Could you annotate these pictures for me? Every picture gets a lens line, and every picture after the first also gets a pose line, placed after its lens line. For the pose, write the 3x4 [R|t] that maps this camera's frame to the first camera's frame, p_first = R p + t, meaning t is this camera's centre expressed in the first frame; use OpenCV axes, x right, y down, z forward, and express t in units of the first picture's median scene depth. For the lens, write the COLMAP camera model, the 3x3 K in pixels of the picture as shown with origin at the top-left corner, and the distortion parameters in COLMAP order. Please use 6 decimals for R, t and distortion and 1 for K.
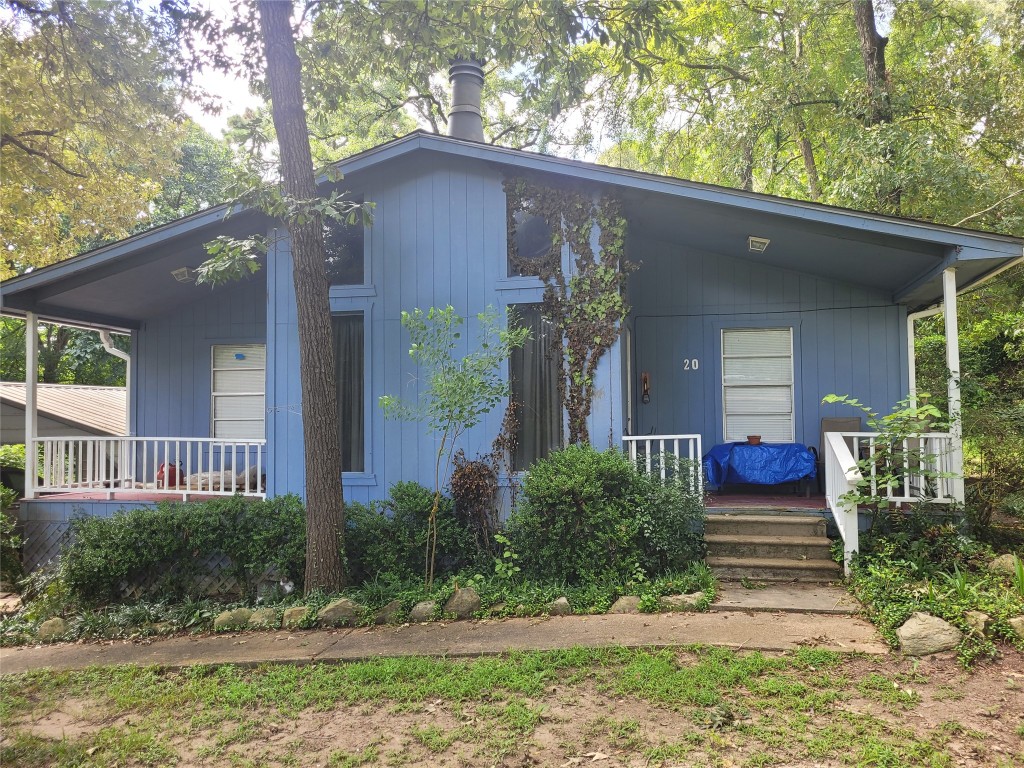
lens RADIAL K [[759.0, 0, 519.7], [0, 759.0, 380.8], [0, 0, 1]] dist [0.044558, -0.031678]
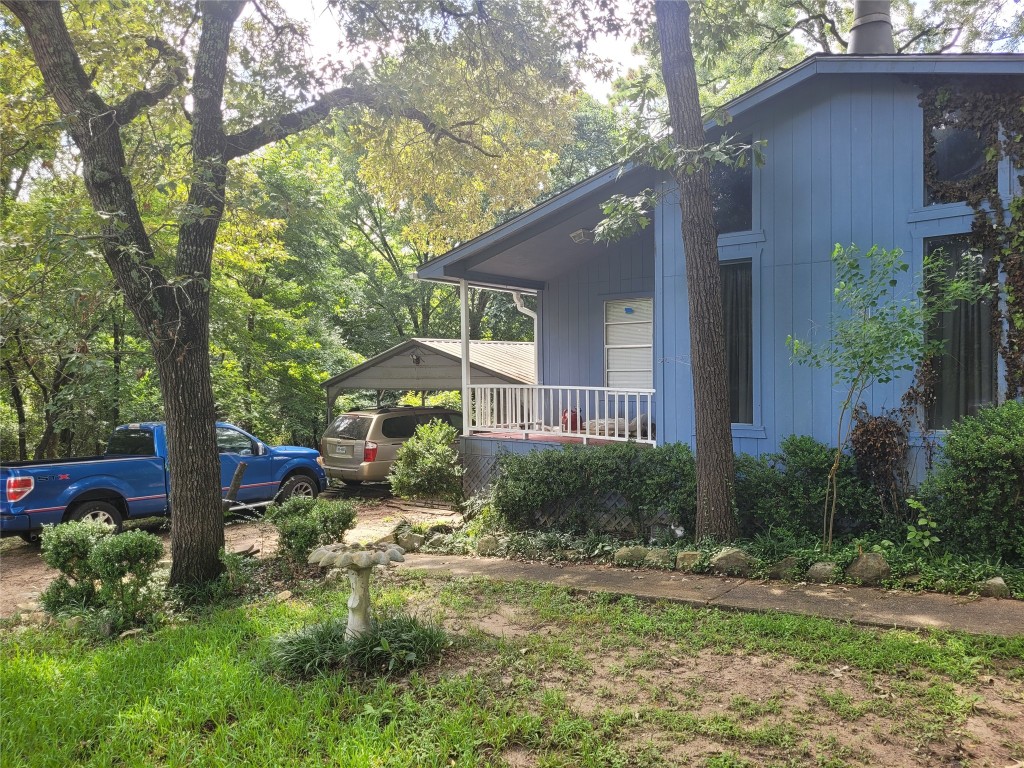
lens RADIAL K [[759.0, 0, 519.7], [0, 759.0, 380.8], [0, 0, 1]] dist [0.044558, -0.031678]
pose [[0.883390, 0.008088, -0.468568, -0.011947], [0.021287, 0.998127, 0.057360, 0.002172], [0.468154, -0.060646, 0.881563, -0.000095]]
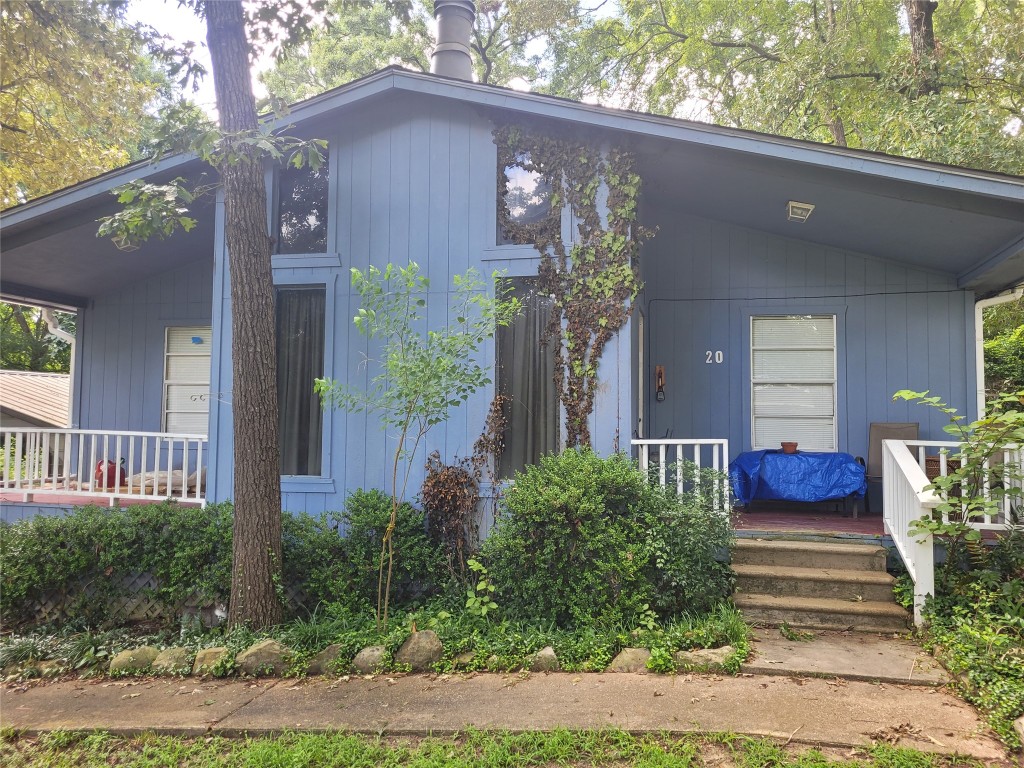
lens RADIAL K [[770.4, 0, 518.9], [0, 770.4, 372.3], [0, 0, 1]] dist [0.042985, -0.030434]
pose [[0.999698, 0.019105, -0.015466, 0.026489], [-0.019300, 0.999734, -0.012608, 0.013770], [0.015221, 0.012903, 0.999801, 0.170642]]
